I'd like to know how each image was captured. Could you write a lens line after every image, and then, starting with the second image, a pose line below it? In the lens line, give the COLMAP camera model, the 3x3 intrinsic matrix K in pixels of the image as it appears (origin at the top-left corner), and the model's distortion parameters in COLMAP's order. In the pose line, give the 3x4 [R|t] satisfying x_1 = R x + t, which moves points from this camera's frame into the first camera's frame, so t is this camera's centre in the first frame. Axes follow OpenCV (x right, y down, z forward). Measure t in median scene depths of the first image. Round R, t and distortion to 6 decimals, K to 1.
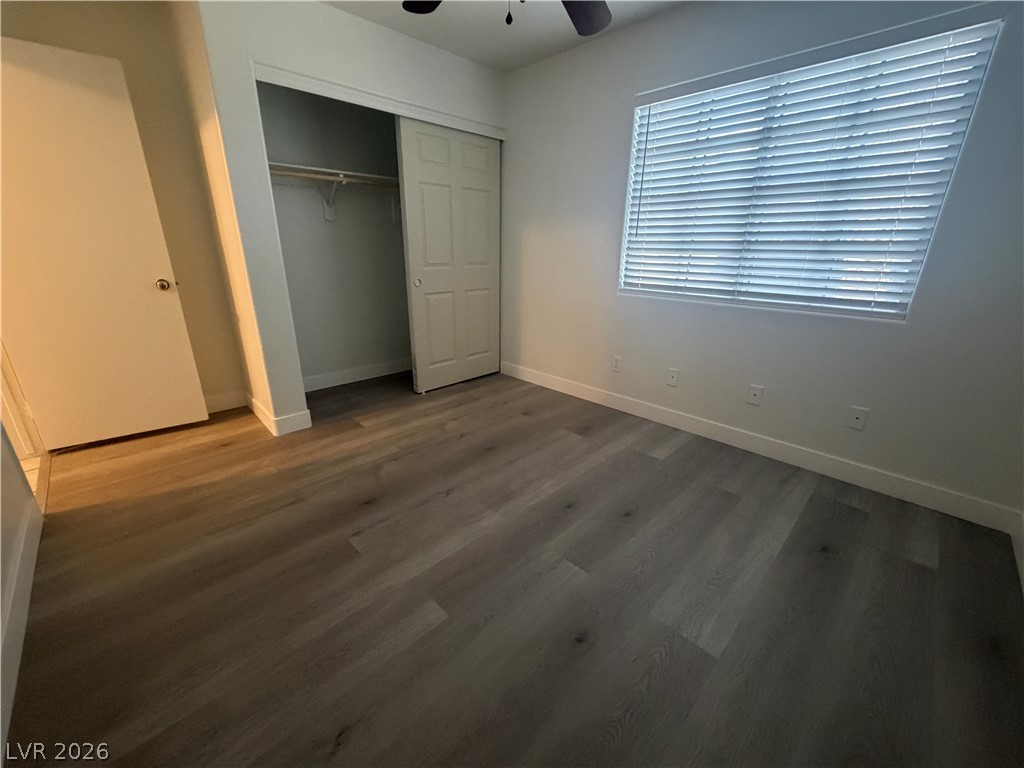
lens RADIAL K [[408.6, 0, 511.0], [0, 408.6, 385.0], [0, 0, 1]] dist [-0.001517, 0.000843]
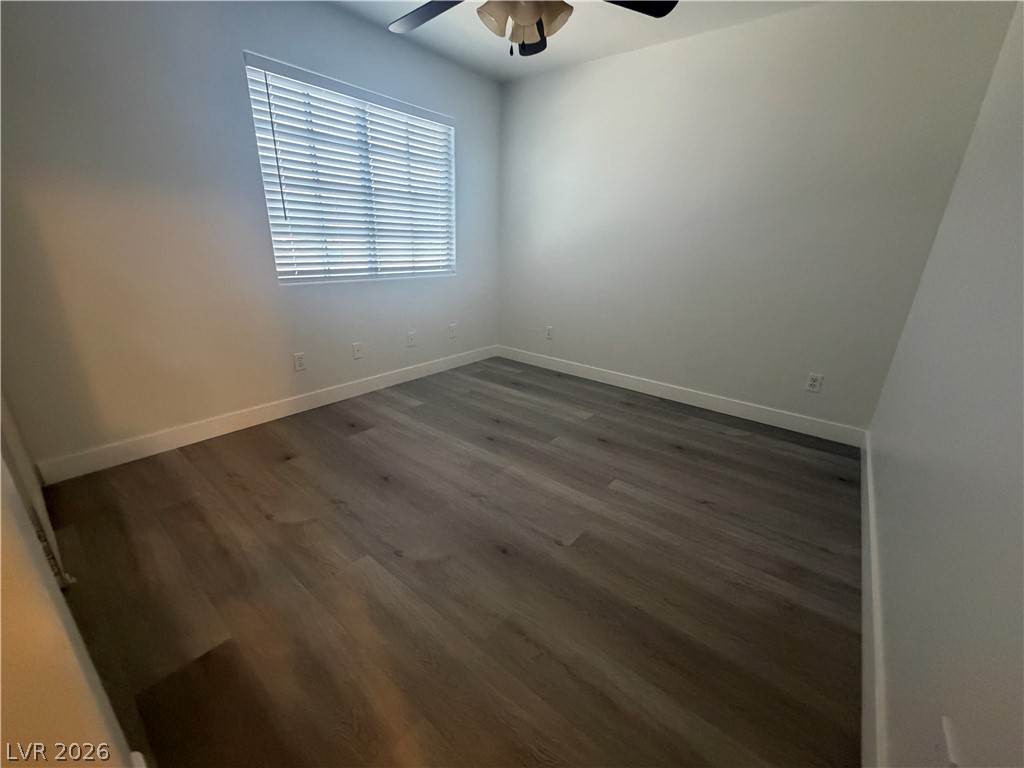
lens RADIAL K [[408.6, 0, 508.1], [0, 408.6, 385.2], [0, 0, 1]] dist [-0.001517, 0.000843]
pose [[-0.107147, -0.344081, 0.932806, -0.847306], [0.292000, 0.885943, 0.360335, -0.256033], [-0.950398, 0.310988, 0.005545, 0.744788]]
